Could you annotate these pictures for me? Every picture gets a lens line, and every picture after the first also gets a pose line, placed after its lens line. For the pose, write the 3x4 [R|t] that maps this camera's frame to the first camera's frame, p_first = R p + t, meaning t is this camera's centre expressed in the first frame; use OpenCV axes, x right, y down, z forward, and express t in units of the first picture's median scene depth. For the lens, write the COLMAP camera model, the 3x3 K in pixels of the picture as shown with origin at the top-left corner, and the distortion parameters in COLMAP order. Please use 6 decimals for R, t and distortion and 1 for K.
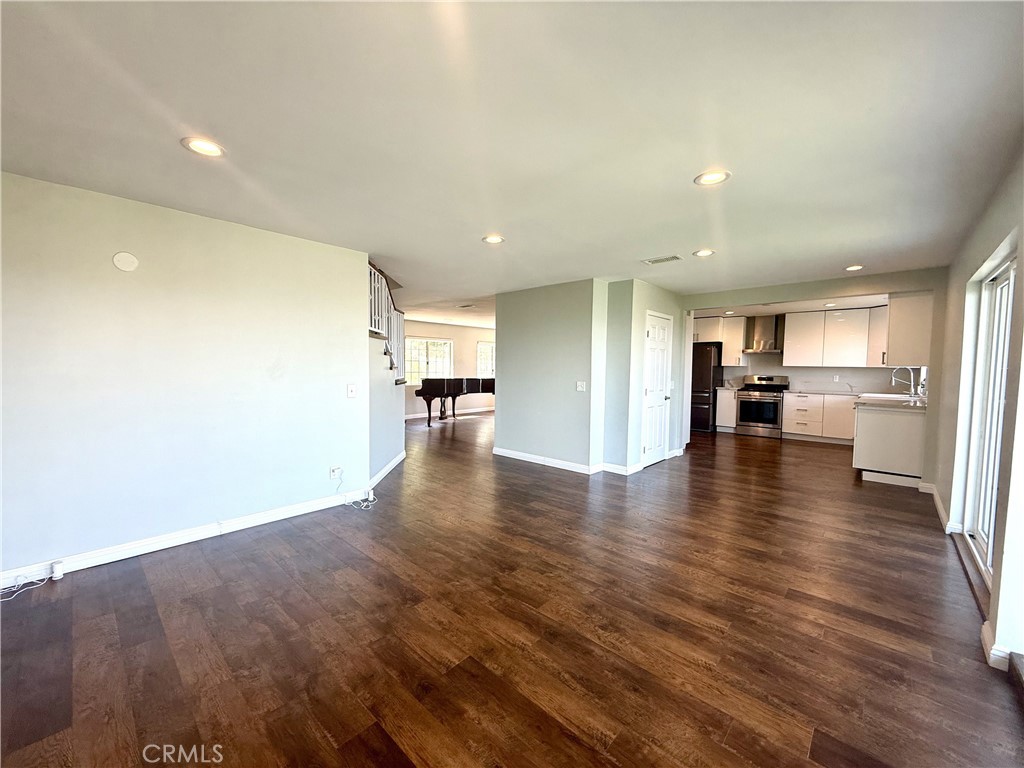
lens RADIAL K [[408.6, 0, 504.4], [0, 408.6, 385.6], [0, 0, 1]] dist [0.001111, -0.000160]
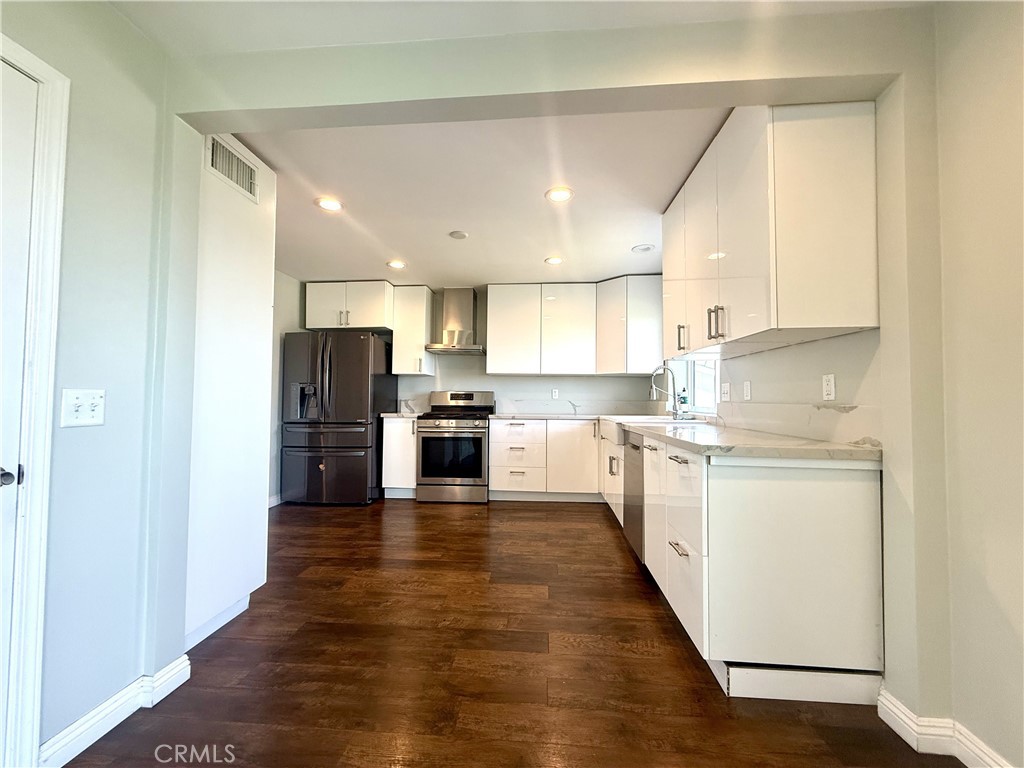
lens RADIAL K [[408.6, 0, 509.2], [0, 408.6, 385.4], [0, 0, 1]] dist [0.001111, -0.000160]
pose [[0.782923, 0.013833, 0.621965, 0.335458], [0.032824, 0.997442, -0.063502, 0.006813], [-0.621252, 0.070133, 0.780466, 0.513085]]
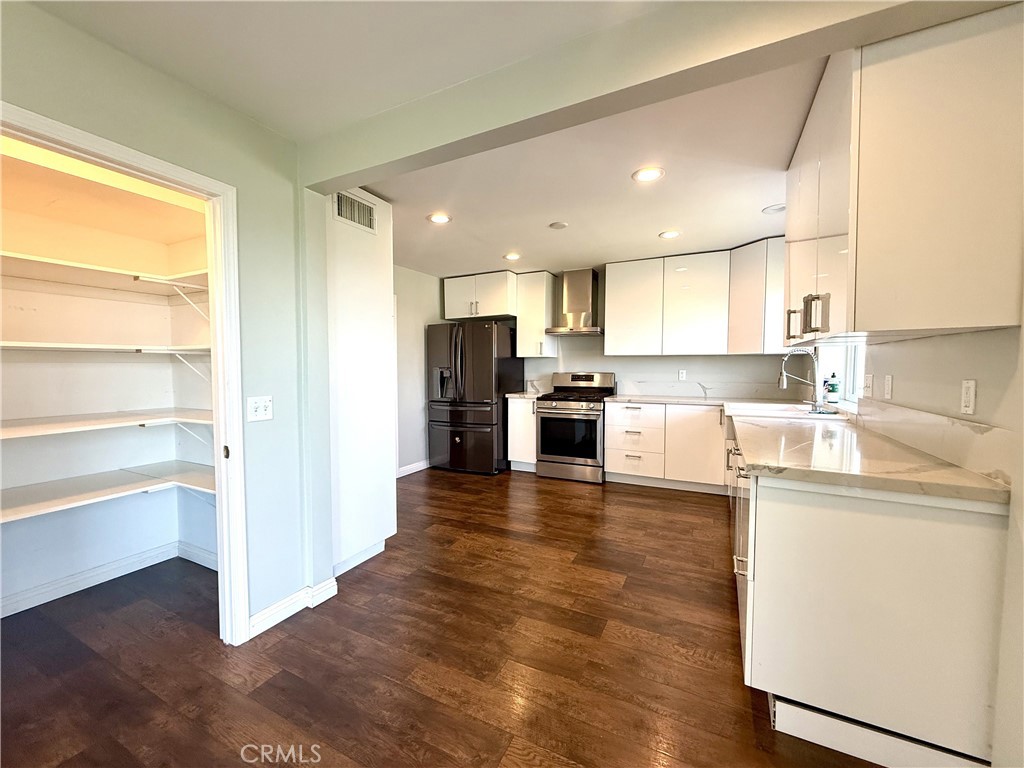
lens RADIAL K [[408.6, 0, 509.4], [0, 408.6, 385.2], [0, 0, 1]] dist [0.001111, -0.000160]
pose [[0.959683, -0.026080, 0.279872, 0.377909], [0.026373, 0.999648, 0.002720, -0.010338], [-0.279845, 0.004771, 0.960033, 0.470284]]
